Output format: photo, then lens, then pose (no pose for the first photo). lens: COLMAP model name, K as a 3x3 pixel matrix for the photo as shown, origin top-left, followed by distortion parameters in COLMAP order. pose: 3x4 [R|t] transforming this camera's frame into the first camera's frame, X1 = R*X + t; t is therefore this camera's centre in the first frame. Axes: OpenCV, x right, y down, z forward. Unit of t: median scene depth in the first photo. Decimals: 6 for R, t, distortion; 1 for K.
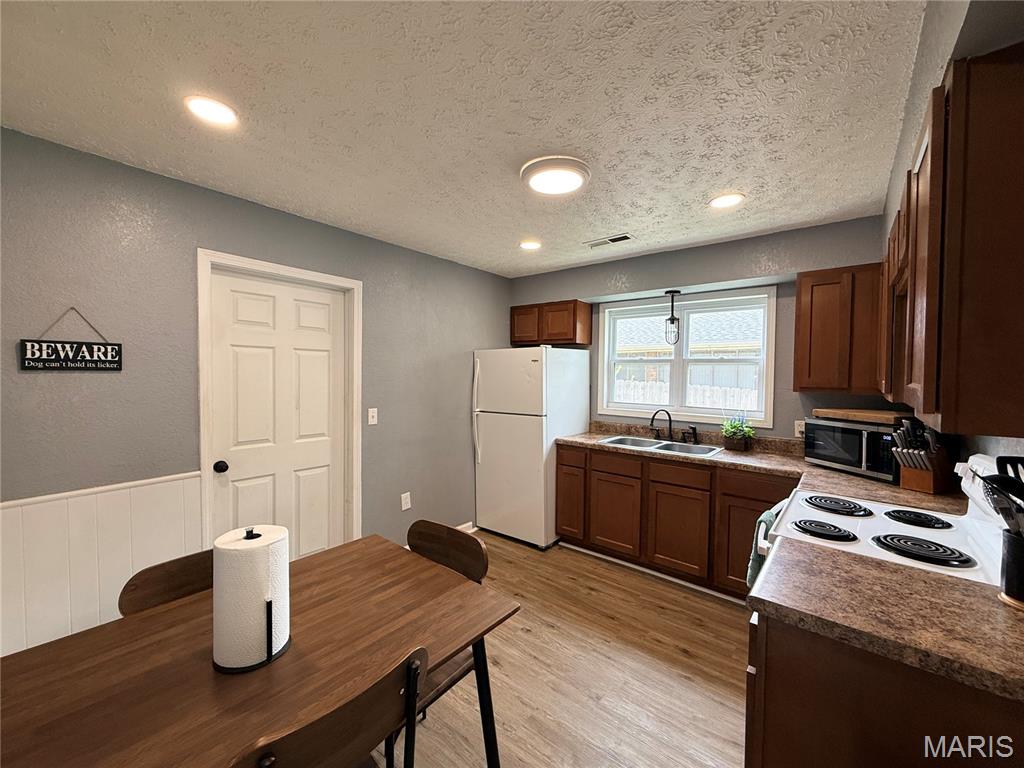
lens RADIAL K [[407.6, 0, 508.4], [0, 407.6, 383.9], [0, 0, 1]] dist [-0.000345, 0.000012]
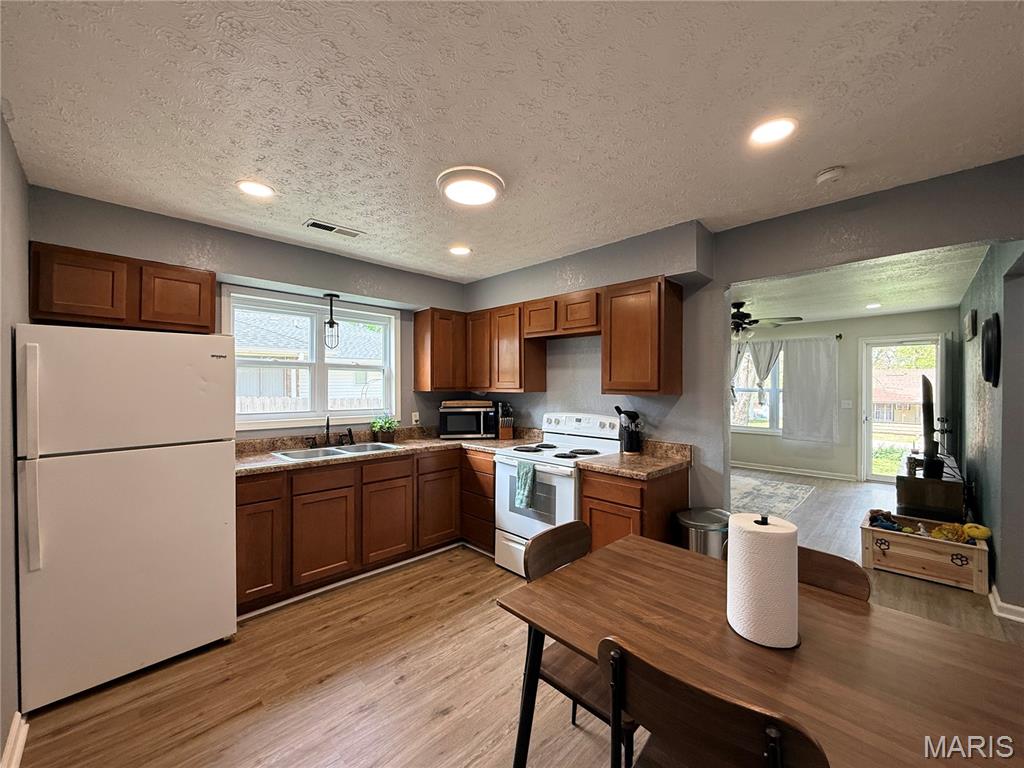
lens RADIAL K [[407.6, 0, 508.4], [0, 407.6, 383.9], [0, 0, 1]] dist [-0.000345, 0.000012]
pose [[0.095992, -0.006774, 0.995359, -0.621018], [0.027204, 0.999621, 0.004180, -0.003560], [-0.995010, 0.026676, 0.096140, 0.548597]]
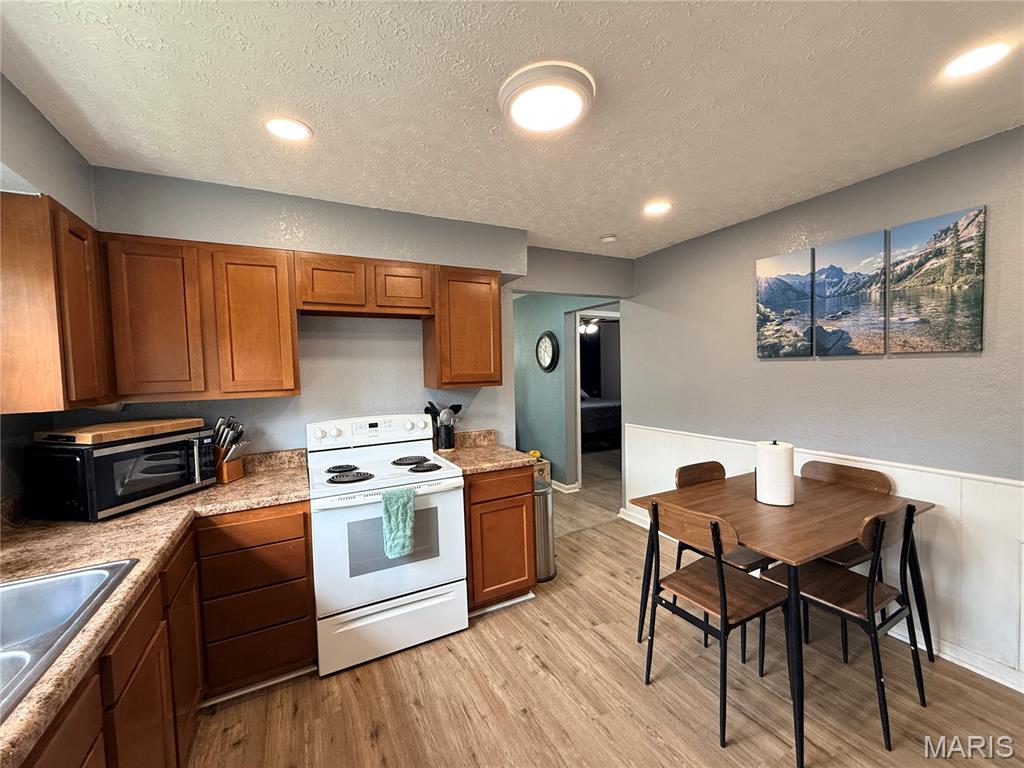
lens RADIAL K [[407.6, 0, 508.4], [0, 407.6, 383.9], [0, 0, 1]] dist [-0.000345, 0.000012]
pose [[-0.923083, 0.001894, 0.384596, -0.070448], [0.030273, 0.997243, 0.067748, -0.033409], [-0.383407, 0.074180, -0.920596, 1.173612]]
